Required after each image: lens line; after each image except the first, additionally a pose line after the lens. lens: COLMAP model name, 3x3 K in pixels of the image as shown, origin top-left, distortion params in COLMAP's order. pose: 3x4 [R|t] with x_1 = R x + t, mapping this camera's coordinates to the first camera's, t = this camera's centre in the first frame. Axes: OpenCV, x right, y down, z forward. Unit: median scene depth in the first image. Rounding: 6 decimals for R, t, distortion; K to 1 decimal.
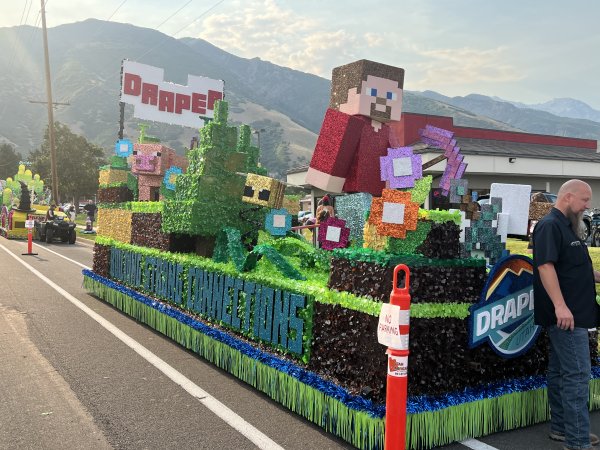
lens RADIAL K [[539.5, 0, 300.0], [0, 539.5, 225.0], [0, 0, 1]] dist [0.008823, -0.008388]
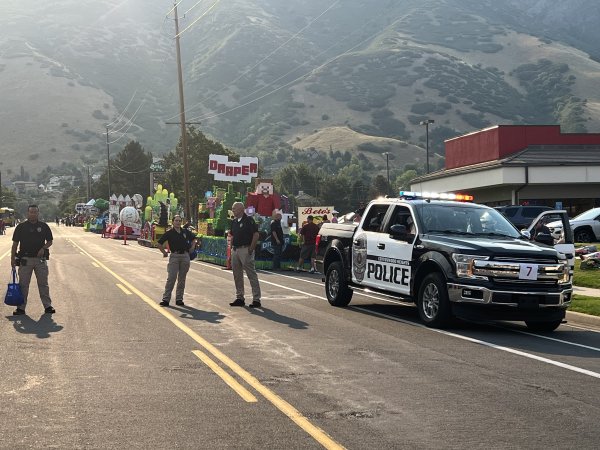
lens RADIAL K [[977.5, 0, 300.0], [0, 977.5, 225.0], [0, 0, 1]] dist [0.296974, 0.027810]
pose [[0.948762, -0.009991, -0.315833, 0.420931], [0.001041, 0.999593, -0.028494, 0.031669], [0.315989, 0.026706, 0.948387, -0.874939]]
